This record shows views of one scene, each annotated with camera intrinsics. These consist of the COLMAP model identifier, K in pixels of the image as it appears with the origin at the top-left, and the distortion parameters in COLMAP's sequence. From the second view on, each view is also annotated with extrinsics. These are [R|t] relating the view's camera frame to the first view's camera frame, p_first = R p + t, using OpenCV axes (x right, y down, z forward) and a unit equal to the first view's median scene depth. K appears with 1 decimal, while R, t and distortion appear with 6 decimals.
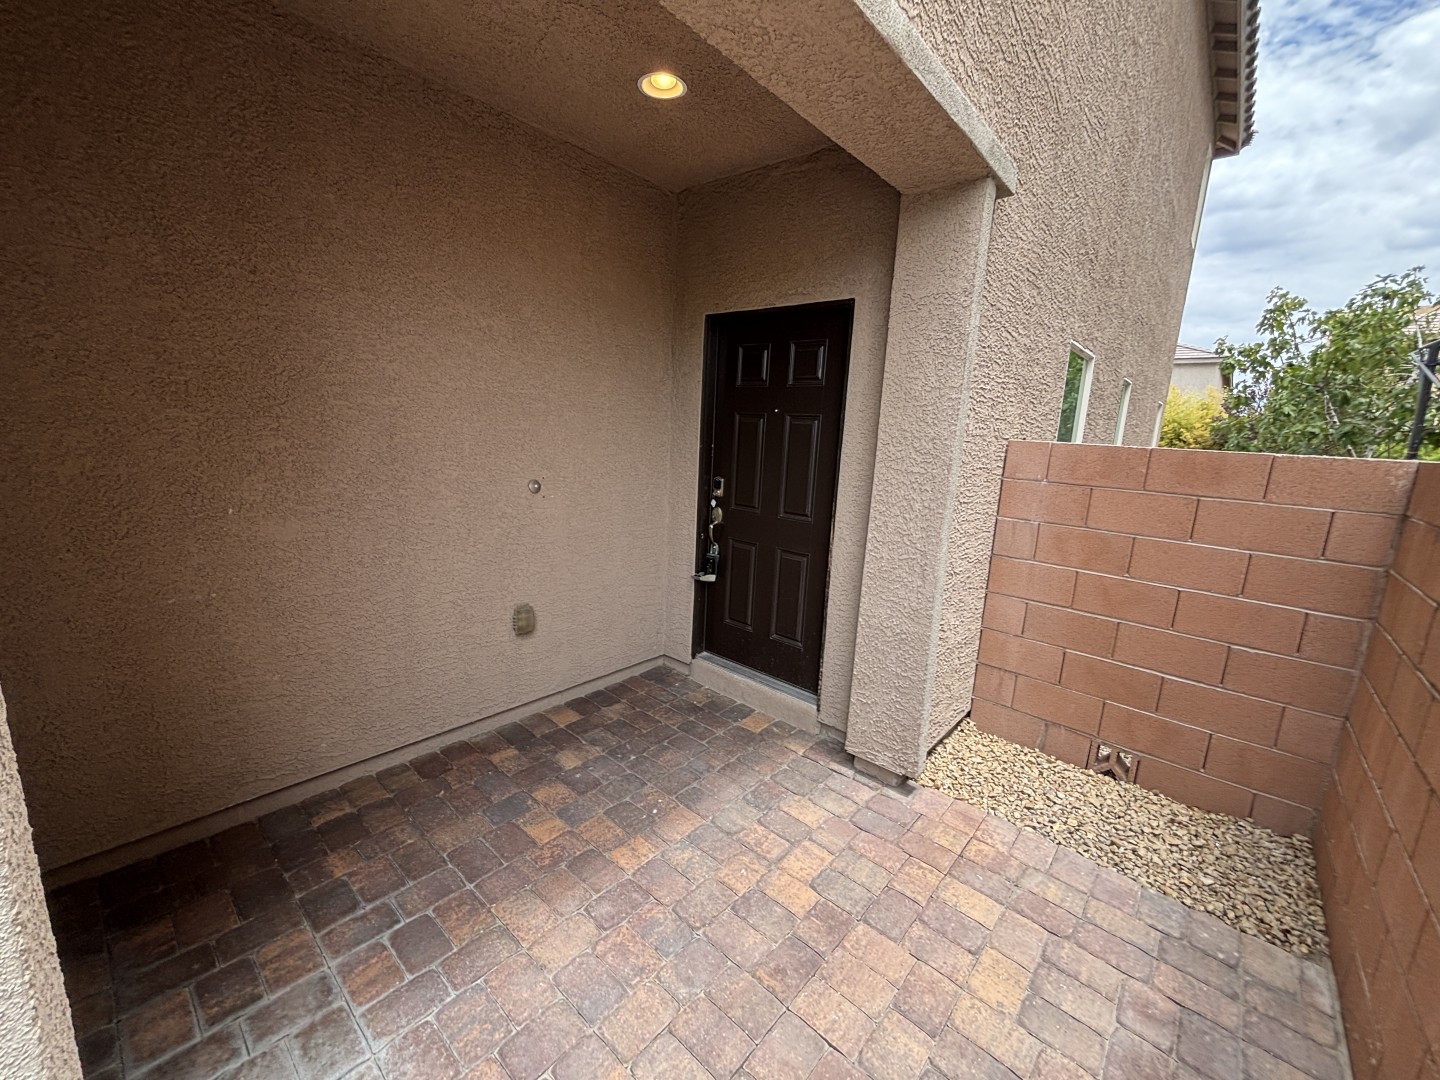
lens RADIAL K [[579.4, 0, 720.0], [0, 579.4, 540.0], [0, 0, 1]] dist [-0.002229, 0.000152]
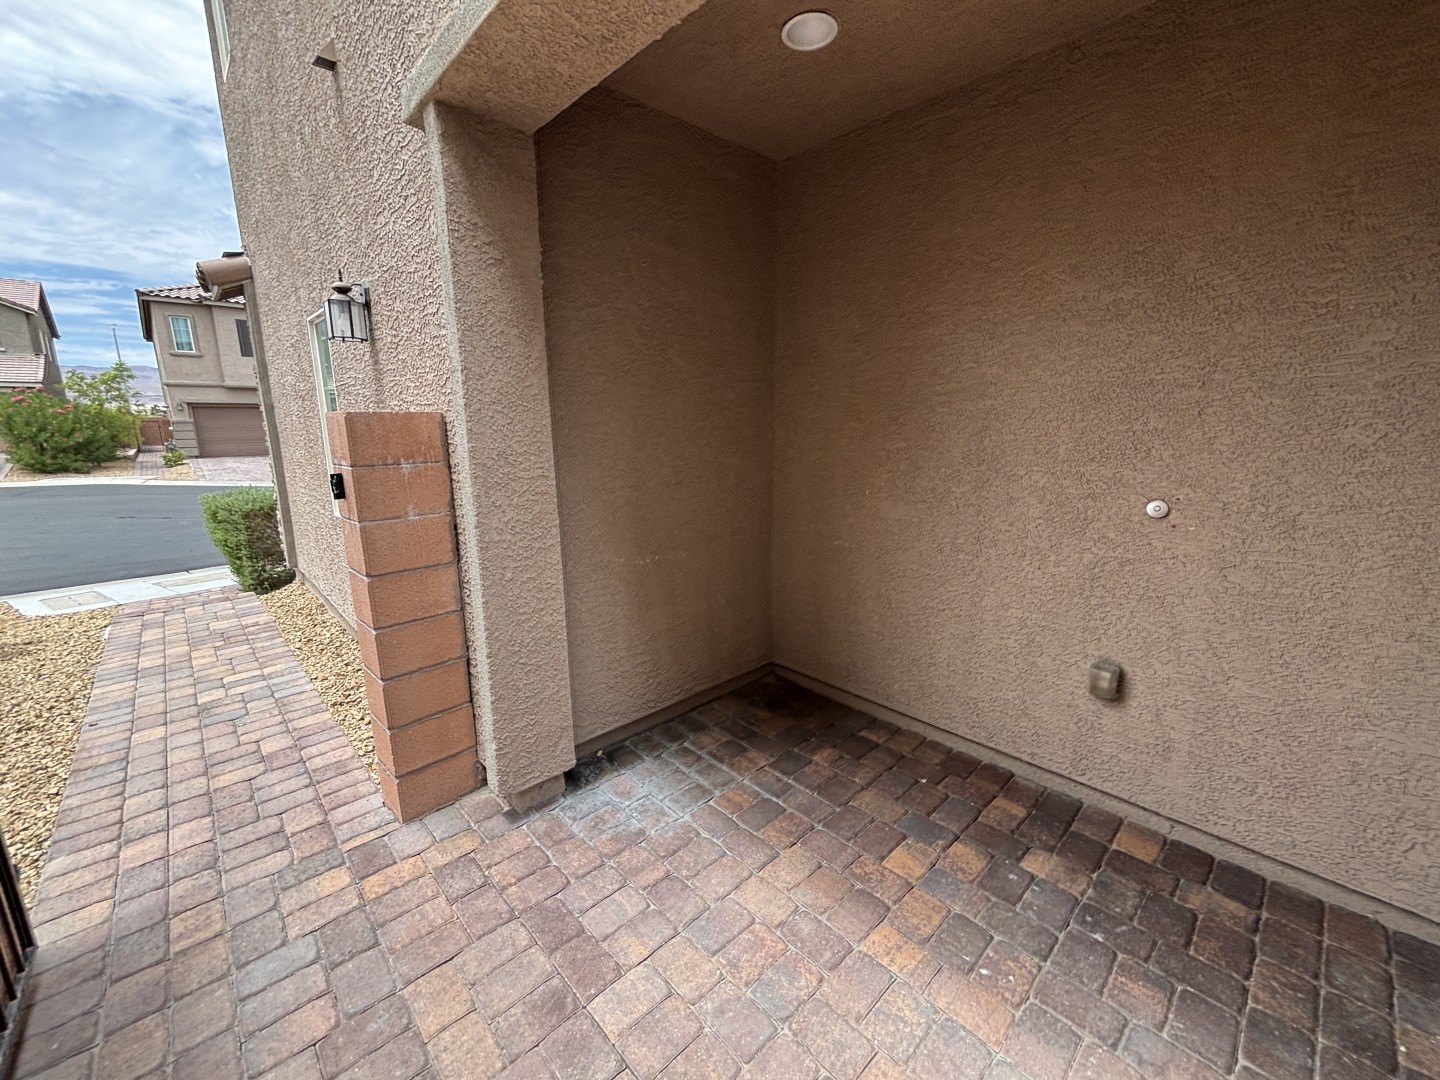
lens RADIAL K [[579.4, 0, 720.0], [0, 579.4, 540.0], [0, 0, 1]] dist [-0.002229, 0.000152]
pose [[-0.089232, 0.158683, -0.983289, 0.494716], [-0.187327, 0.966936, 0.173044, -0.090193], [0.978236, 0.199637, -0.056556, 0.598788]]
